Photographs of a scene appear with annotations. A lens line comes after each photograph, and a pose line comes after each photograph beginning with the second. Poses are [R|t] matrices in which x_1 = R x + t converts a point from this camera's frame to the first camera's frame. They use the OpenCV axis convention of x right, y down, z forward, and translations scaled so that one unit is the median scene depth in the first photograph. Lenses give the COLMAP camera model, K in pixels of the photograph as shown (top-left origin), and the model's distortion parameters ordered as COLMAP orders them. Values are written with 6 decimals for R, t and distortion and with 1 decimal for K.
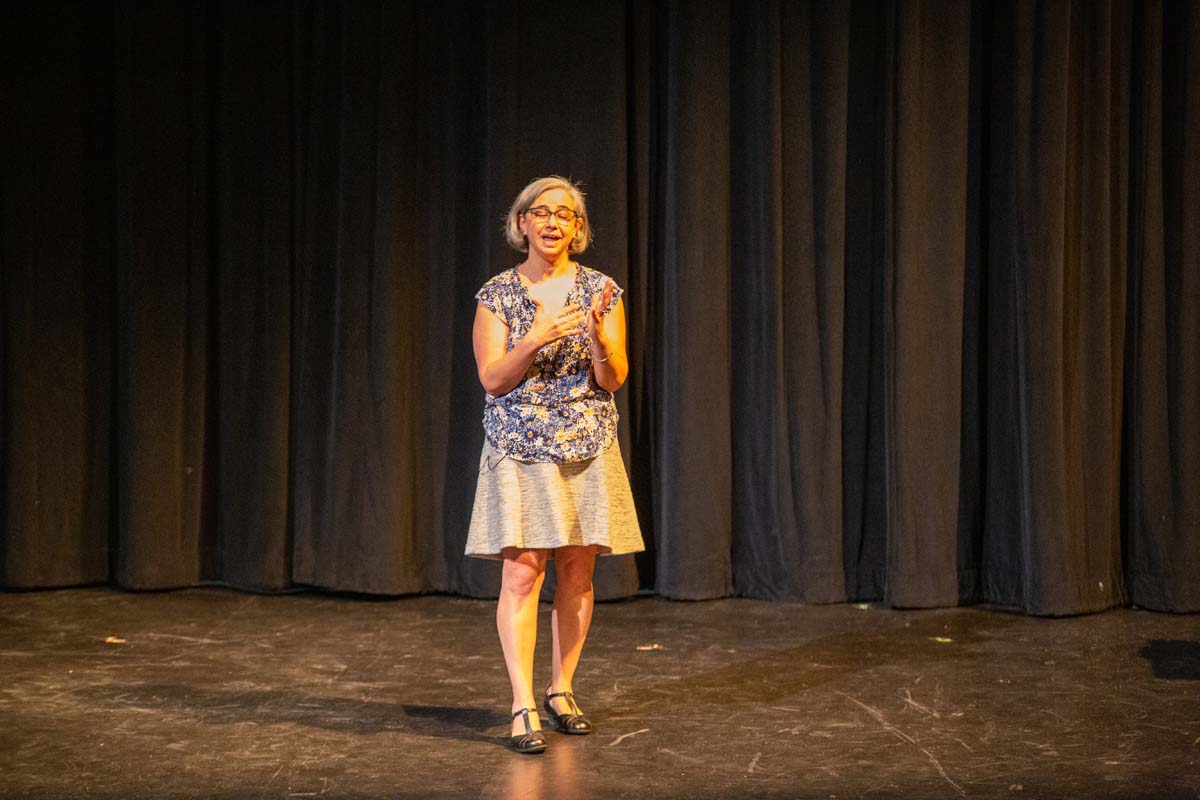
lens RADIAL K [[5124.5, 0, 606.9], [0, 5124.5, 395.9], [0, 0, 1]] dist [1.126973, 0.000000]
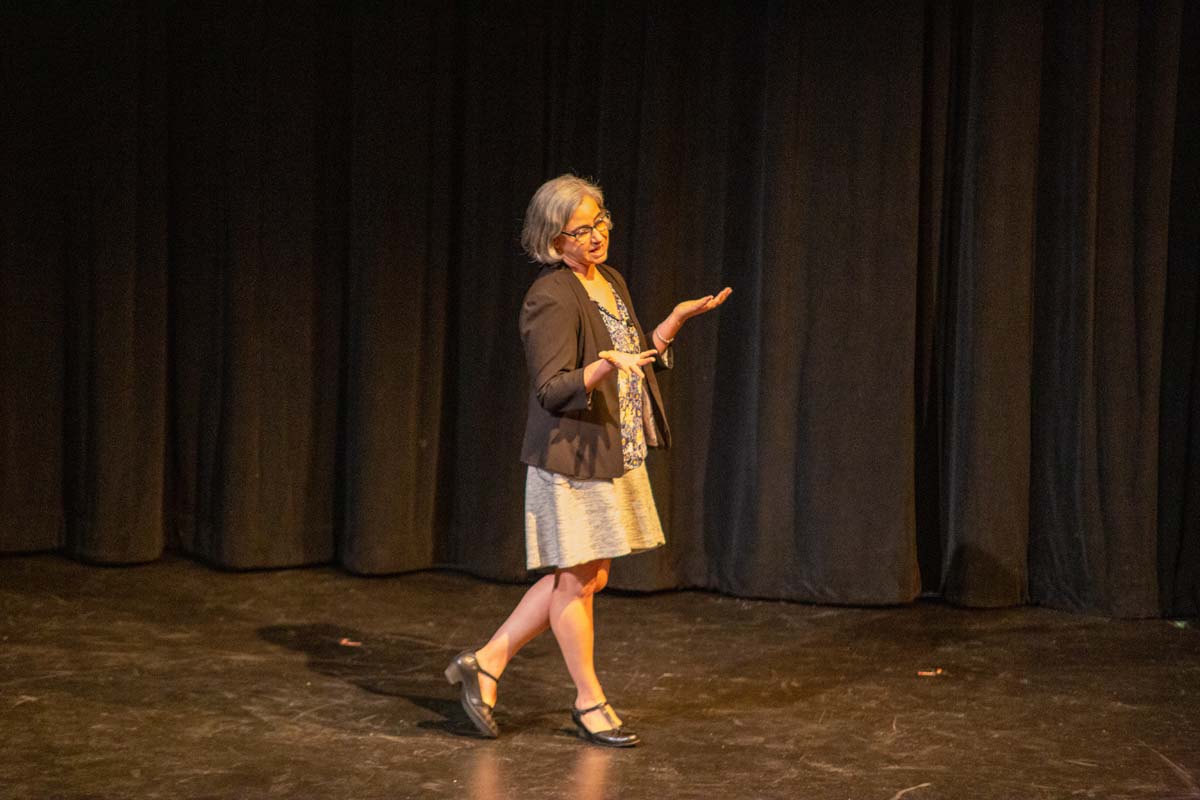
lens RADIAL K [[7744.7, 0, 578.1], [0, 7744.7, 438.6], [0, 0, 1]] dist [4.105969, 0.000000]
pose [[0.999051, 0.021329, -0.037971, -0.002443], [-0.019080, 0.998098, 0.058622, -0.068388], [0.039149, -0.057842, 0.997558, -0.363094]]
